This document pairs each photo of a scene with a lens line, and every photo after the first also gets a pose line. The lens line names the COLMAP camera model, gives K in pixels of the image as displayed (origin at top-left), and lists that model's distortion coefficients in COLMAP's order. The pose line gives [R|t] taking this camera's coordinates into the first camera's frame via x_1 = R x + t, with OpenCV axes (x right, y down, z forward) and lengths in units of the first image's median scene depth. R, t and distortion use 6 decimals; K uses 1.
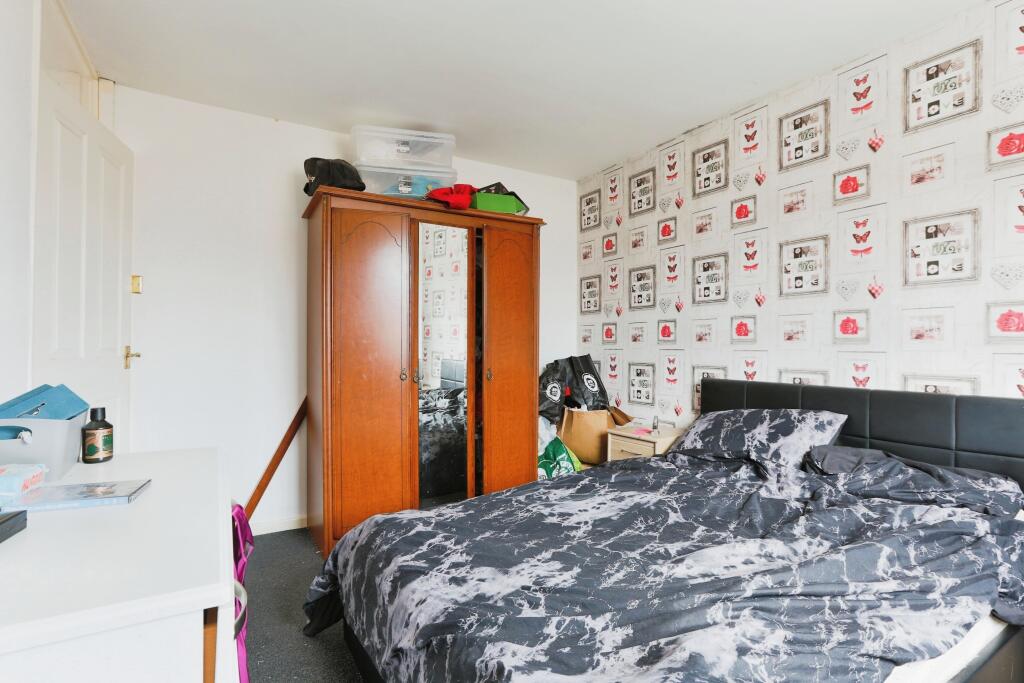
lens RADIAL K [[481.9, 0, 515.0], [0, 481.9, 346.6], [0, 0, 1]] dist [-0.003201, 0.000545]
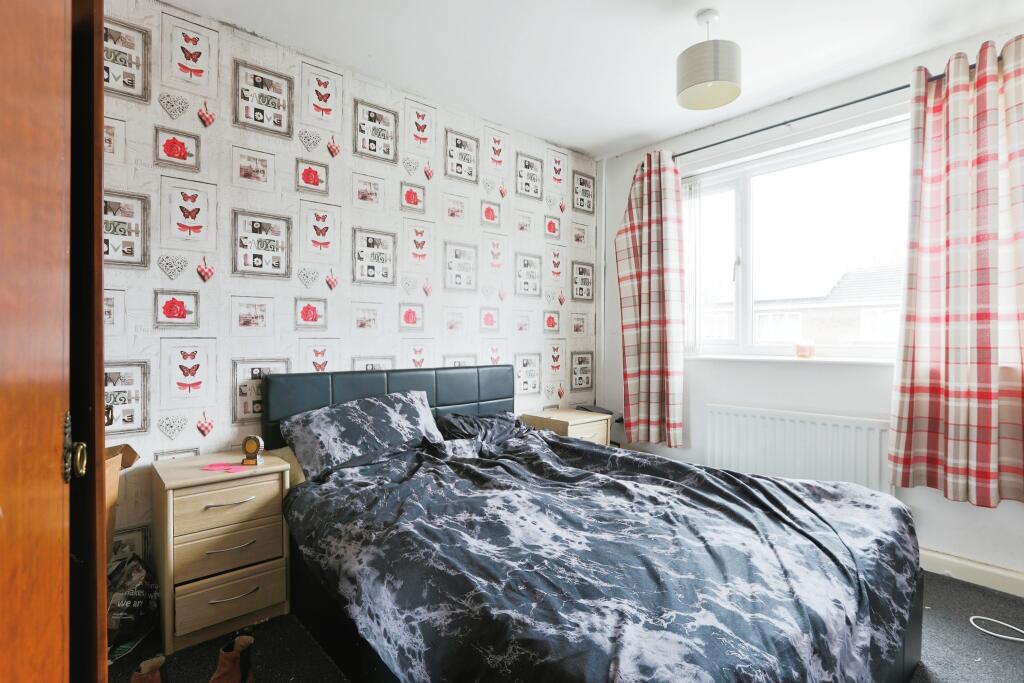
lens RADIAL K [[515.4, 0, 515.3], [0, 515.4, 337.3], [0, 0, 1]] dist [0.001460, 0.000348]
pose [[-0.148218, -0.008637, 0.988917, -0.510016], [-0.007612, 0.999942, 0.007592, -0.003260], [-0.988925, -0.006403, -0.148275, 0.795994]]
